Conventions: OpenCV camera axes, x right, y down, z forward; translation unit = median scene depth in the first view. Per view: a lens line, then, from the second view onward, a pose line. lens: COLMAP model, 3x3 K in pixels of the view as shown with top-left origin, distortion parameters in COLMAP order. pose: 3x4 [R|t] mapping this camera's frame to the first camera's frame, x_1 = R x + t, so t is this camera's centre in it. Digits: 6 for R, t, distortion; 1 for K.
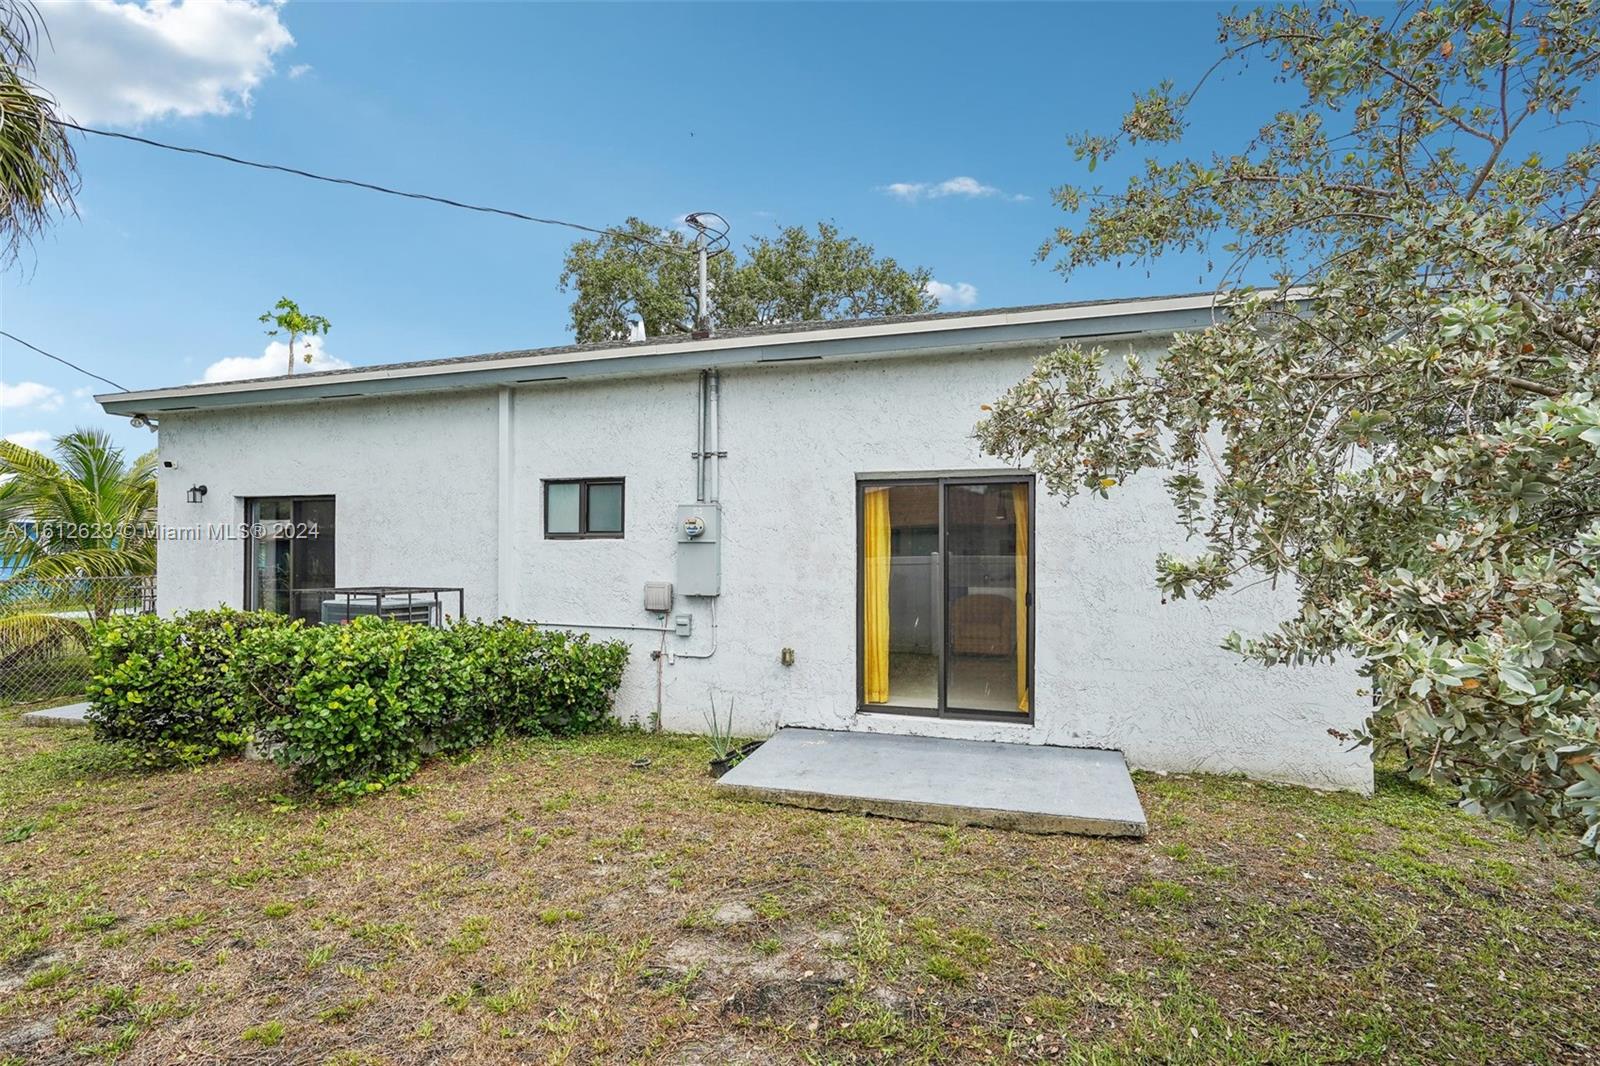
lens RADIAL K [[755.0, 0, 805.3], [0, 755.0, 538.7], [0, 0, 1]] dist [-0.003611, 0.000876]
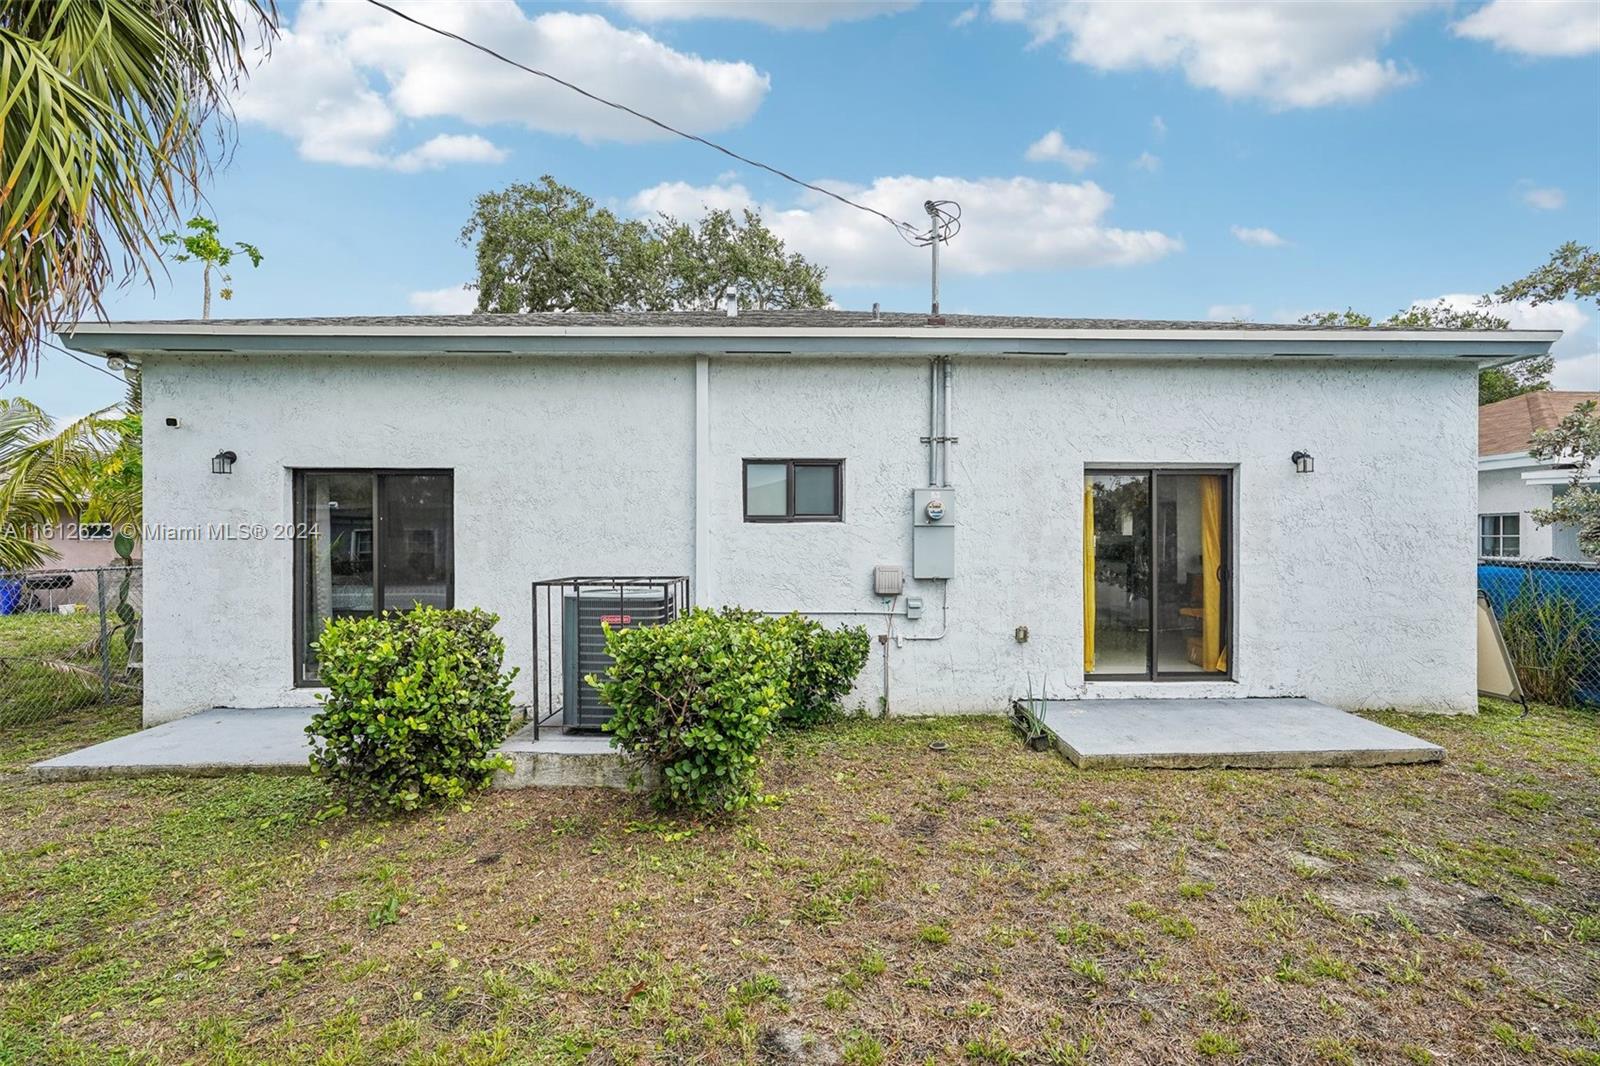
lens RADIAL K [[731.3, 0, 798.9], [0, 731.3, 528.4], [0, 0, 1]] dist [-0.001200, -0.000917]
pose [[0.945511, 0.000494, 0.325589, -0.644414], [-0.002886, 0.999972, 0.006864, 0.002058], [-0.325577, -0.007430, 0.945486, 0.132585]]
